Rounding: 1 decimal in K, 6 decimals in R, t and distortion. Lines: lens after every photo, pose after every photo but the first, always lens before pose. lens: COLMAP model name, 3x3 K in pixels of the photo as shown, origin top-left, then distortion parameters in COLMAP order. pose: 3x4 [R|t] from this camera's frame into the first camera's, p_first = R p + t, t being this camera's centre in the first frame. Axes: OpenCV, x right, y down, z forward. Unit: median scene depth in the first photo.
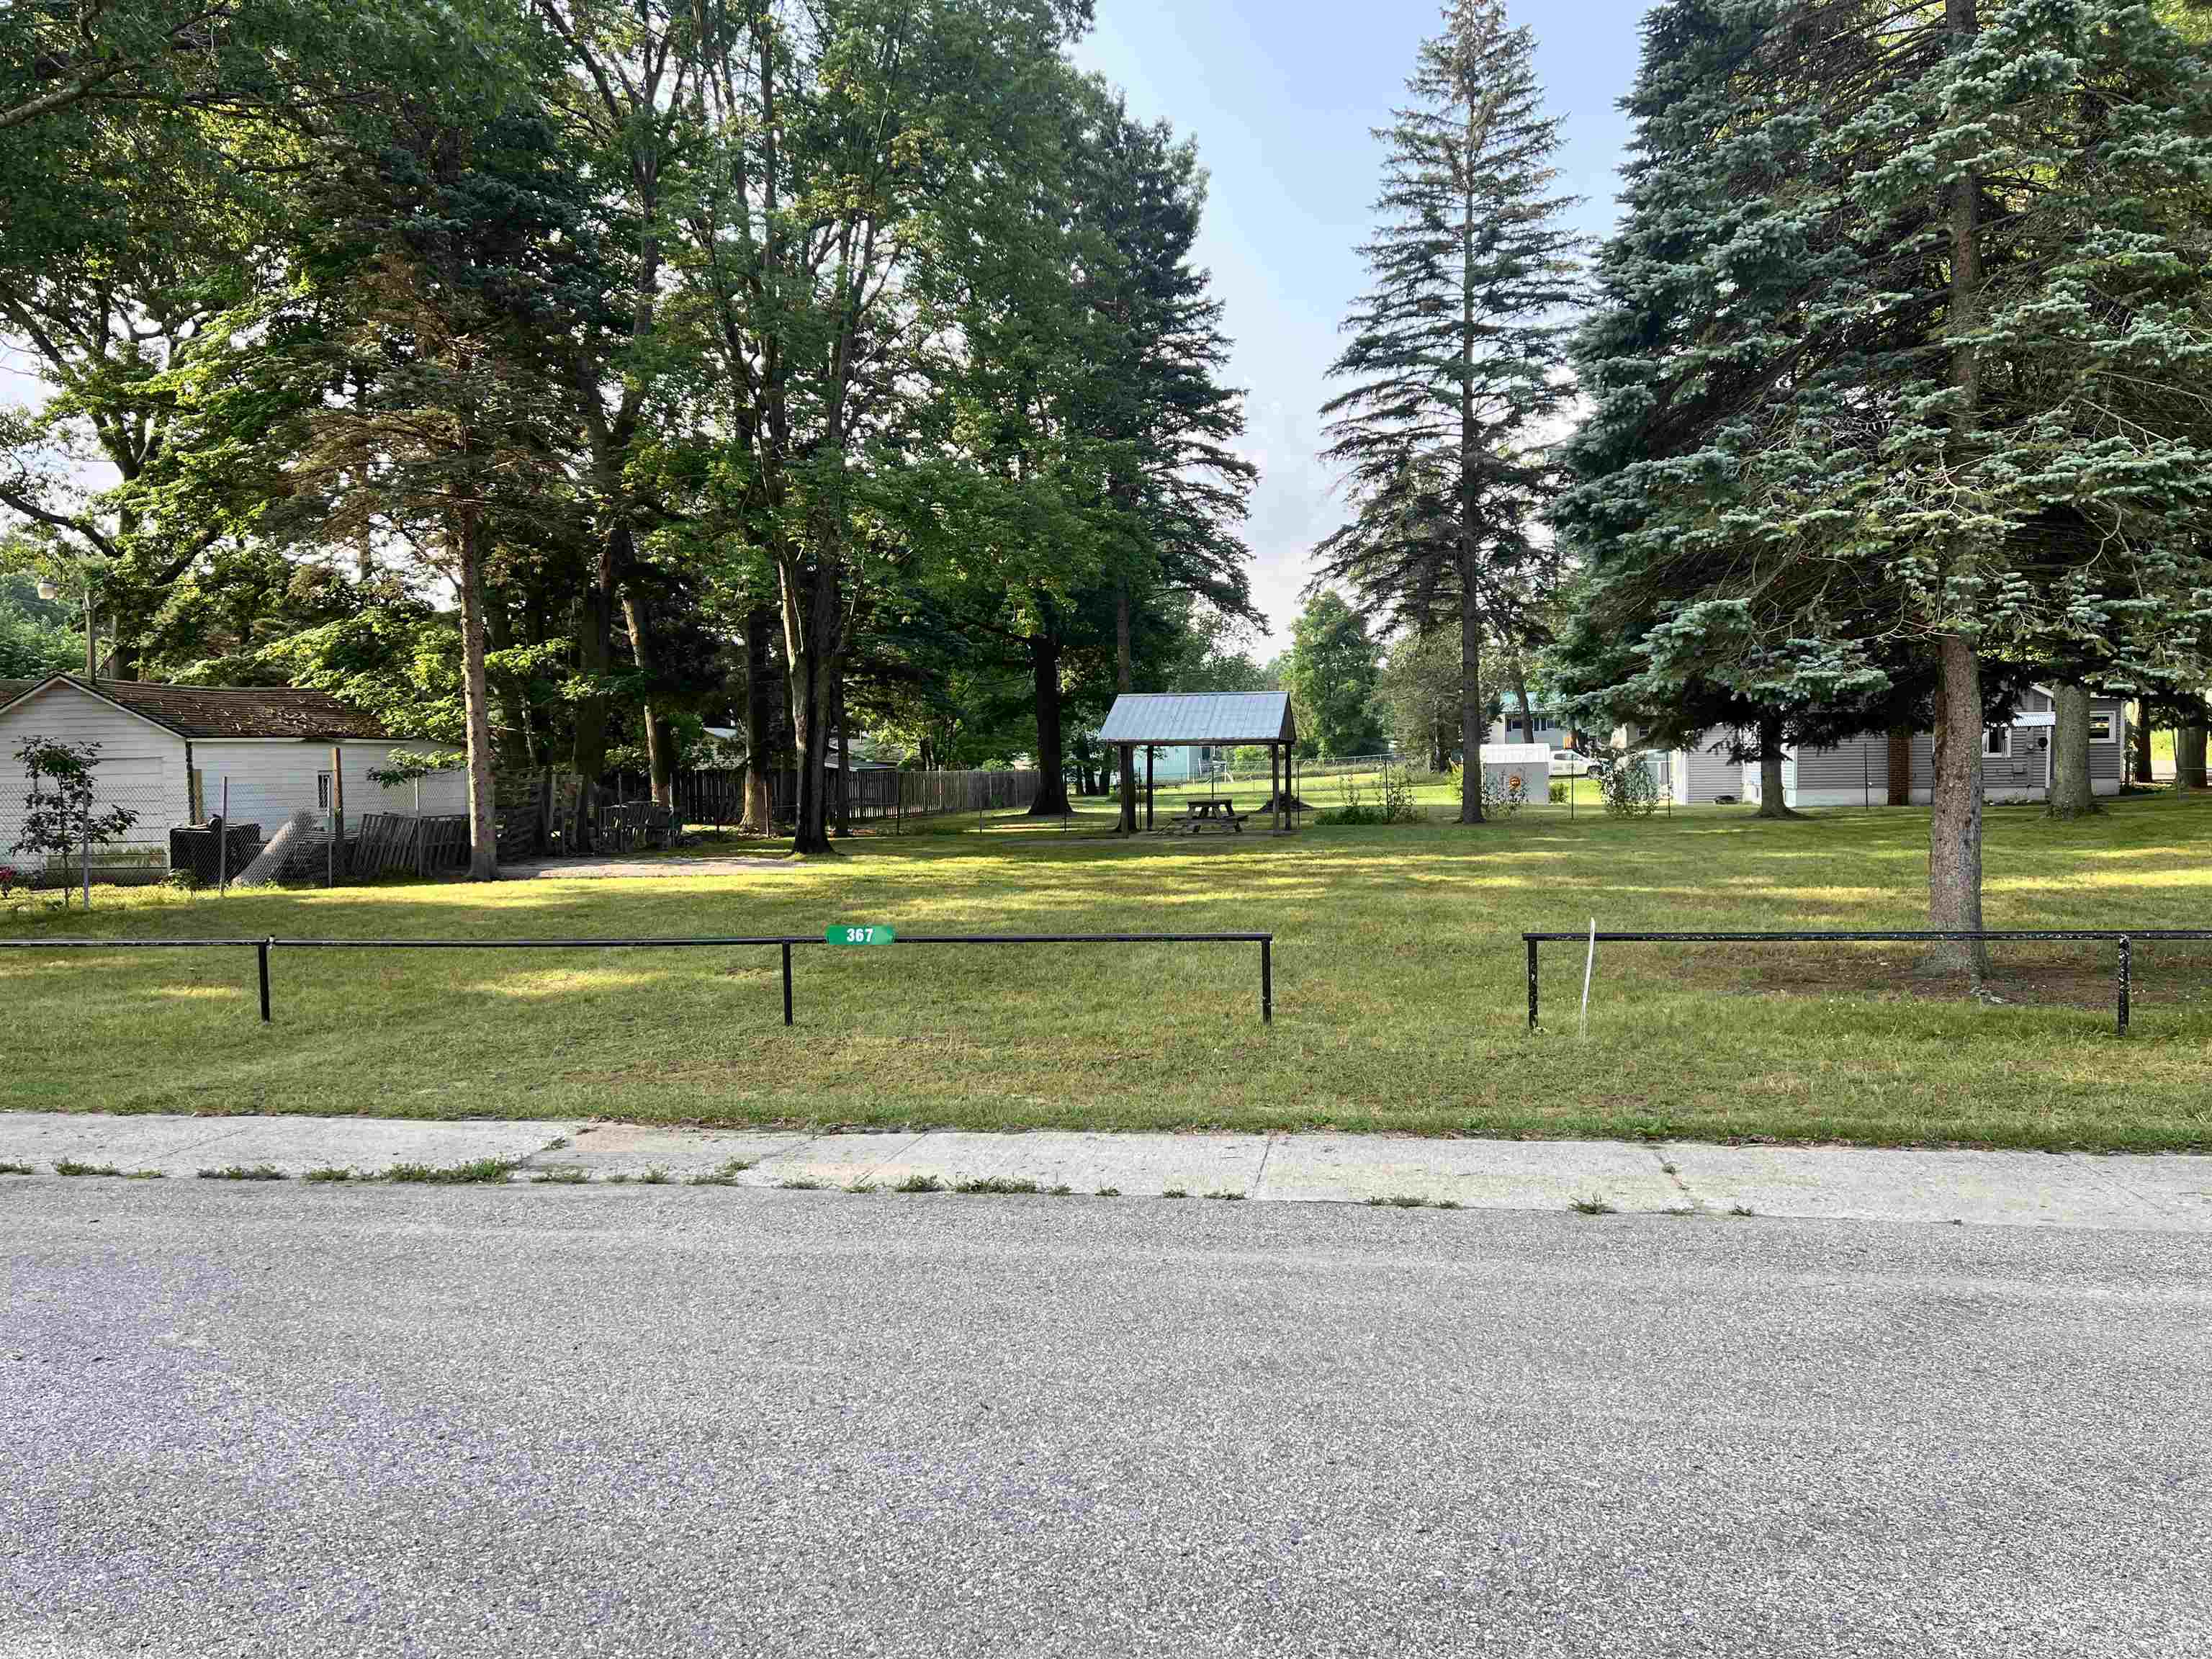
lens RADIAL K [[1664.5, 0, 1102.9], [0, 1664.5, 831.6], [0, 0, 1]] dist [0.063992, -0.069069]
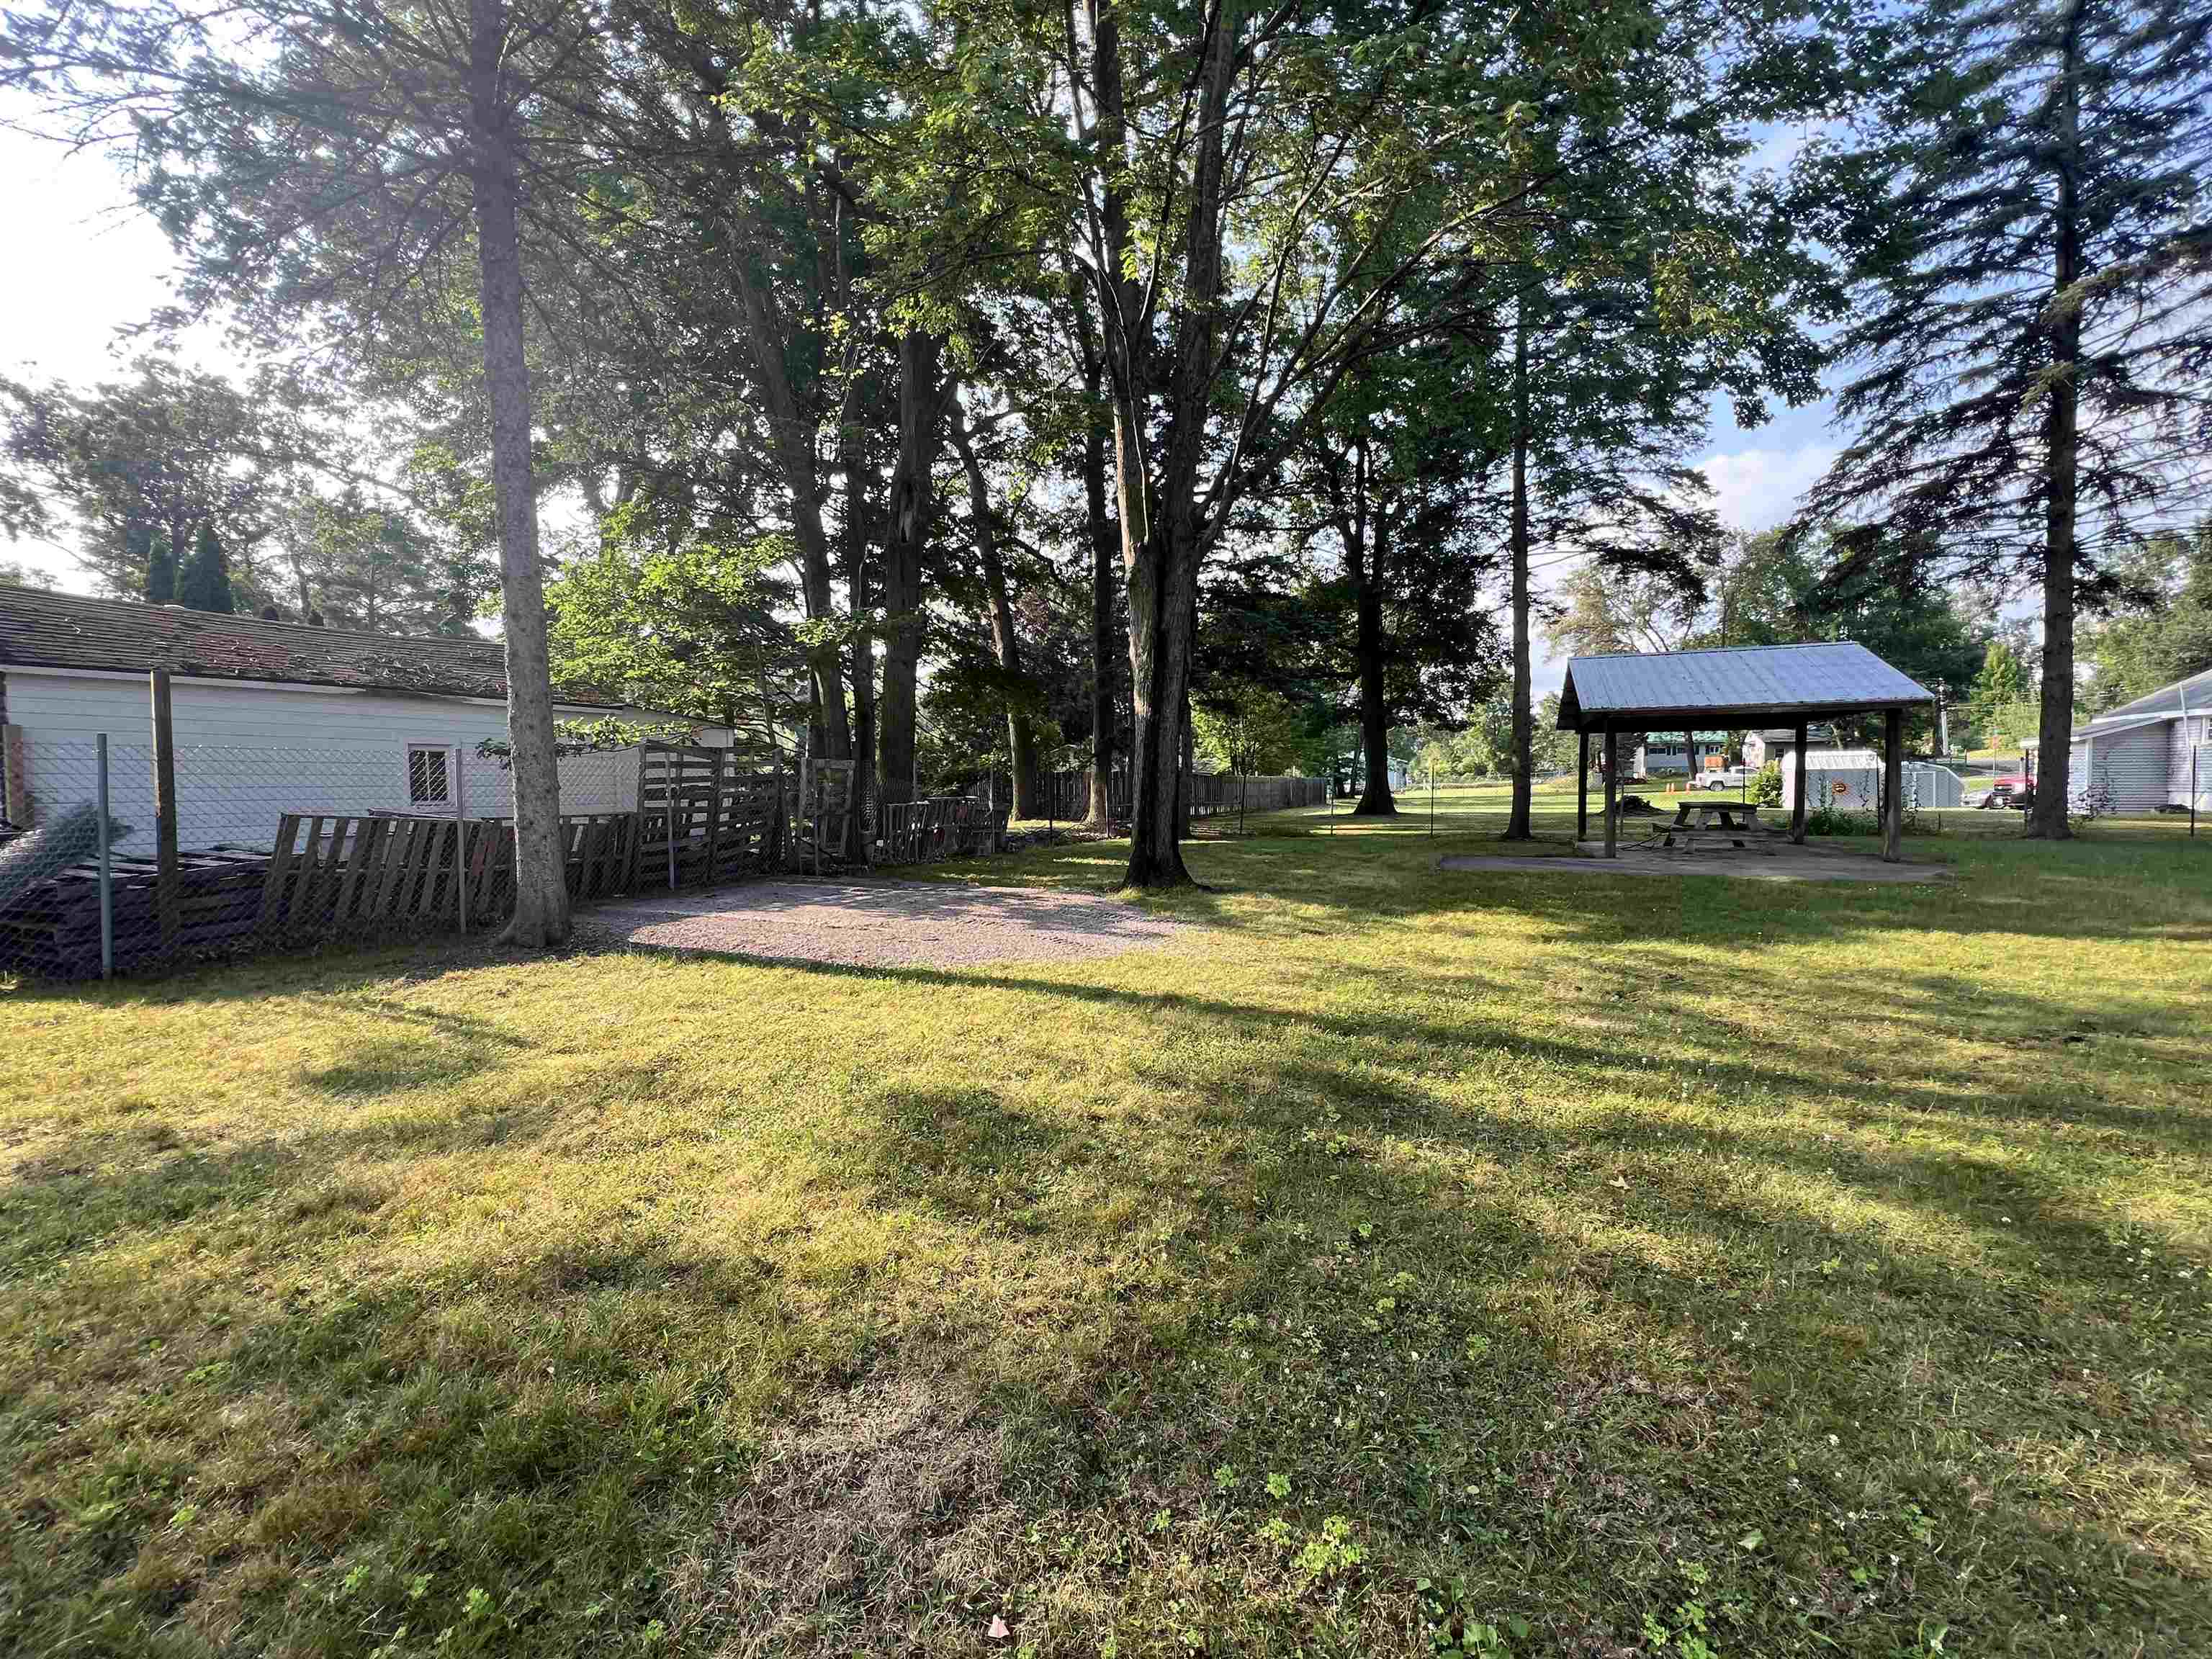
lens RADIAL K [[891.3, 0, 1105.5], [0, 891.3, 820.3], [0, 0, 1]] dist [-0.002374, 0.000345]
pose [[0.974911, 0.014409, -0.222127, -0.085028], [-0.013885, 0.999896, 0.003920, -0.007791], [0.222161, -0.000737, 0.975010, 0.477136]]
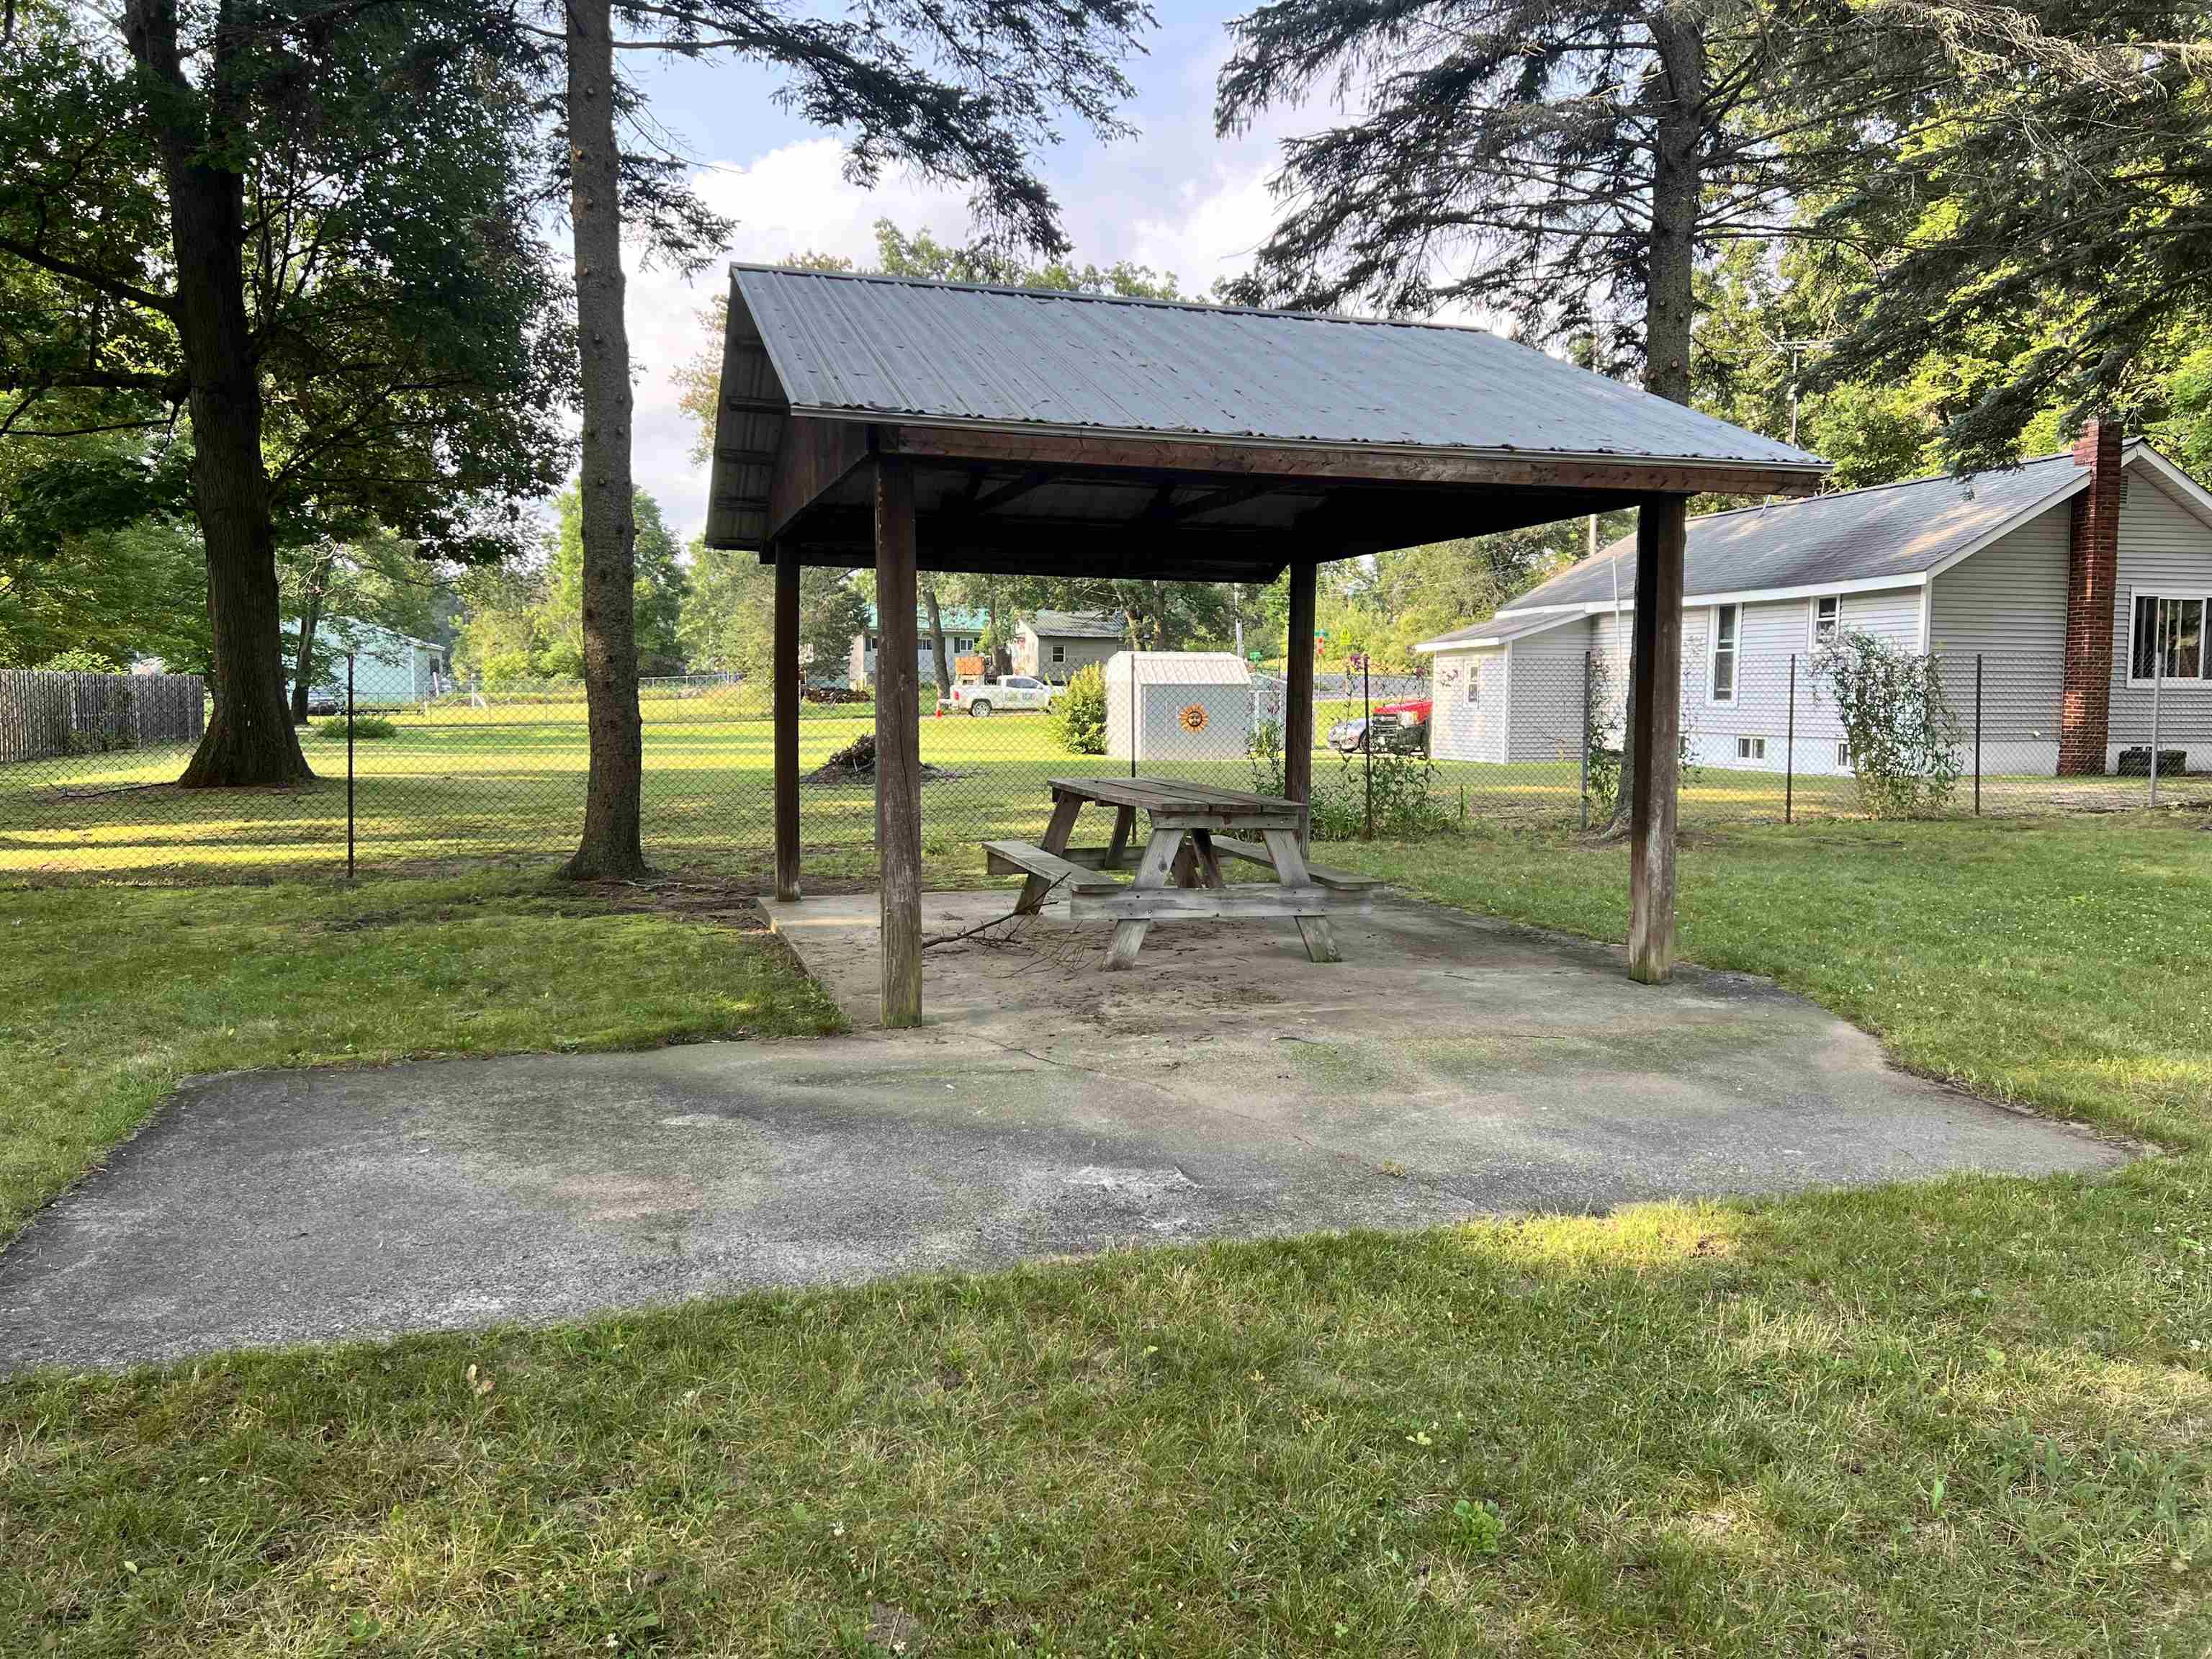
lens RADIAL K [[1664.5, 0, 1103.4], [0, 1664.5, 831.9], [0, 0, 1]] dist [0.063992, -0.069069]
pose [[0.892911, -0.015179, 0.449976, -0.039217], [-0.003250, 0.999188, 0.040156, -0.017753], [-0.450221, -0.037318, 0.892137, 0.653615]]
